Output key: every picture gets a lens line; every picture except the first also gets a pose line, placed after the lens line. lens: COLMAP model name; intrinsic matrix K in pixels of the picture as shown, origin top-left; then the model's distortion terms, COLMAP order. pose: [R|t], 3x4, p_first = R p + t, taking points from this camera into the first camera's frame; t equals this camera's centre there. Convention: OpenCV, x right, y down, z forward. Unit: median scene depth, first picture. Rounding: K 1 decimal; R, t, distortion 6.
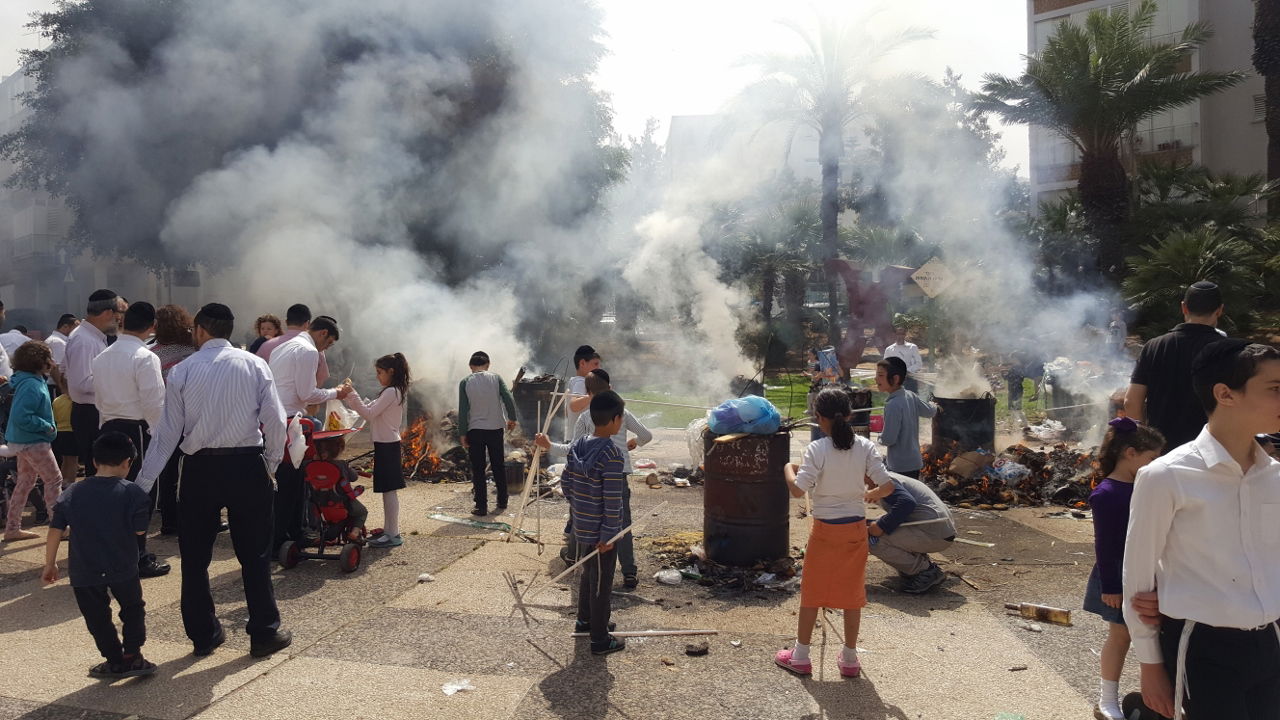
lens RADIAL K [[953.9, 0, 616.5], [0, 953.9, 349.6], [0, 0, 1]] dist [0.063407, -0.084262]
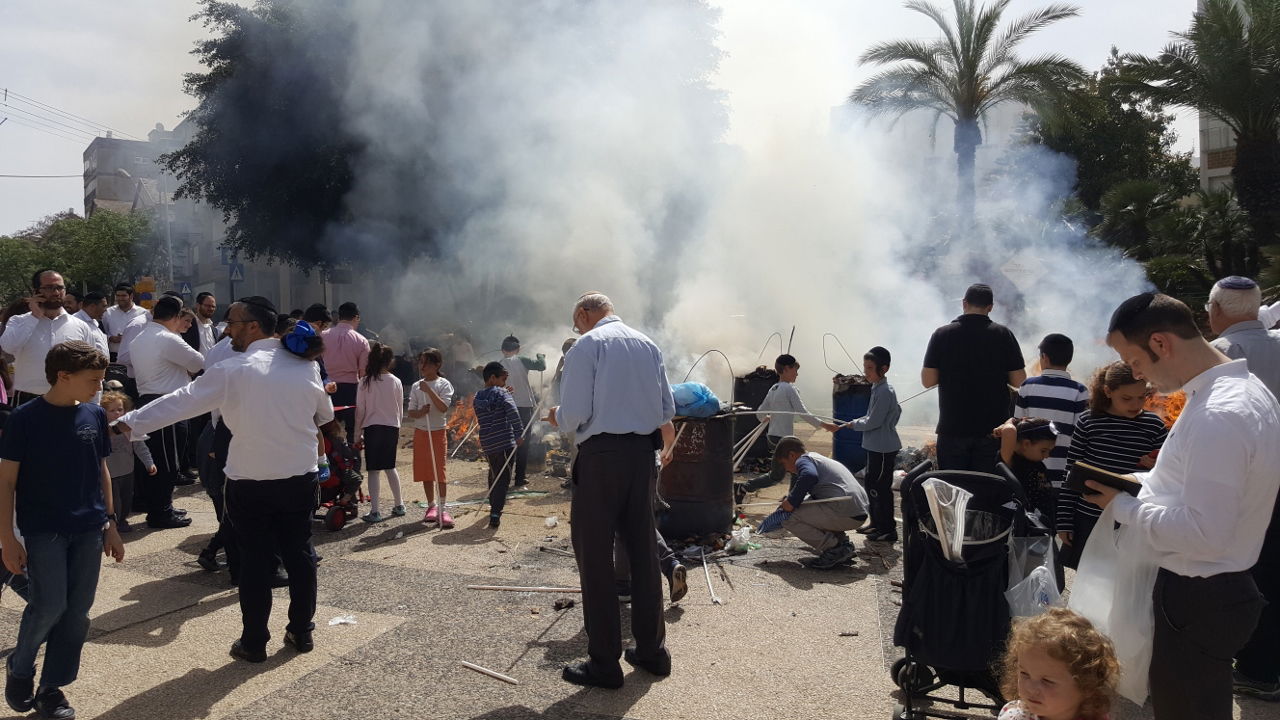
lens RADIAL K [[953.9, 0, 639.1], [0, 953.9, 356.5], [0, 0, 1]] dist [0.063407, -0.084262]
pose [[0.984952, 0.007500, -0.172665, 0.216071], [-0.005634, 0.999920, 0.011295, 0.007112], [0.172736, -0.010152, 0.984916, -0.049988]]
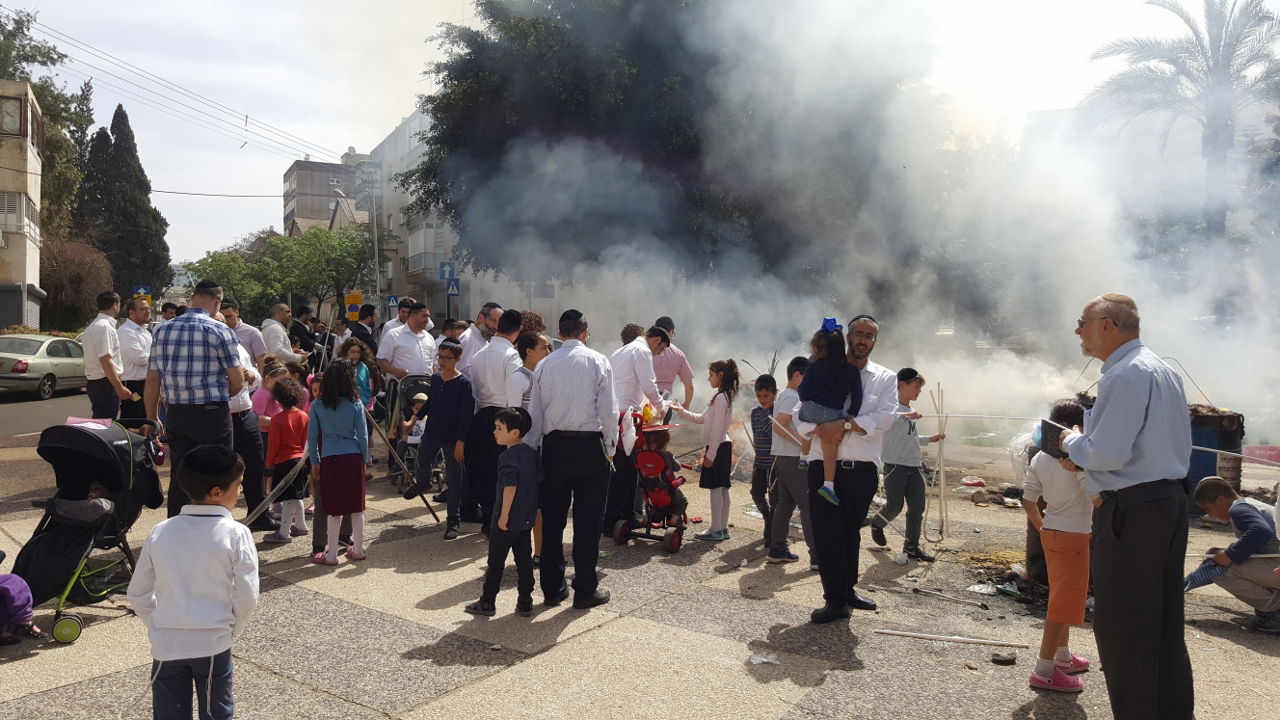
lens RADIAL K [[953.6, 0, 630.0], [0, 953.6, 367.7], [0, 0, 1]] dist [0.024983, -0.006346]
pose [[0.946549, 0.024437, -0.321632, 0.017469], [-0.022520, 0.999700, 0.009679, 0.005293], [0.321772, -0.001919, 0.946815, -0.041073]]
